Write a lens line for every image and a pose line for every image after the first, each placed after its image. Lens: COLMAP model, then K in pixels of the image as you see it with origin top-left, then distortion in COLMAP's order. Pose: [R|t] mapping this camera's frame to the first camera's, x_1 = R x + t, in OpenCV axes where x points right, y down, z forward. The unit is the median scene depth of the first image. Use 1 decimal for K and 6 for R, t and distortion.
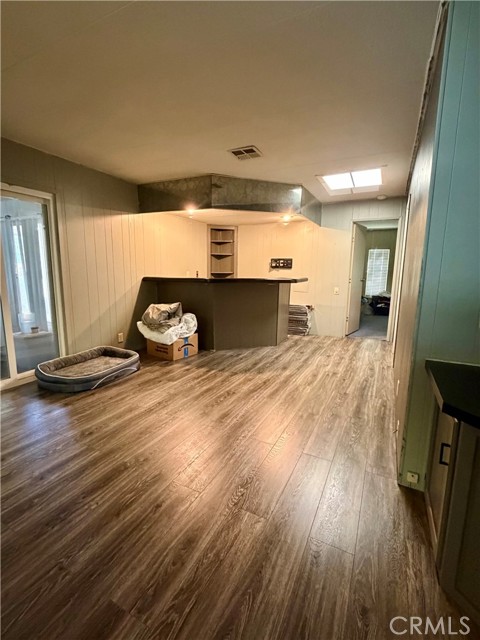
lens RADIAL K [[300.4, 0, 238.0], [0, 300.4, 322.1], [0, 0, 1]] dist [0.001958, 0.000045]
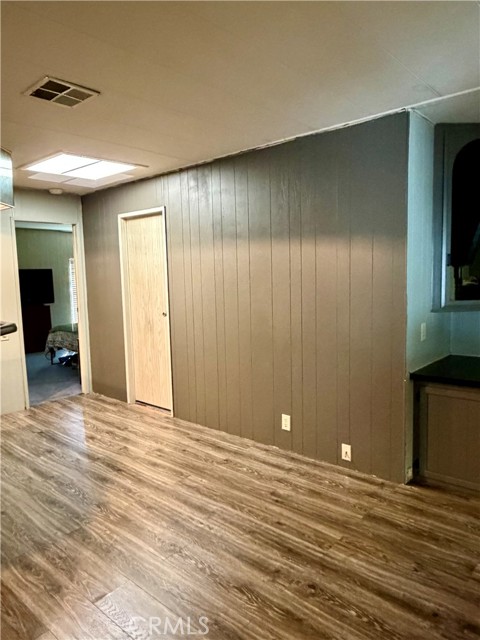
lens RADIAL K [[451.3, 0, 240.9], [0, 451.3, 316.2], [0, 0, 1]] dist [-0.000520, -0.001566]
pose [[0.256824, -0.107041, 0.960512, -0.602154], [0.199895, 0.978240, 0.055569, -0.151785], [-0.945560, 0.177730, 0.272632, 0.518481]]
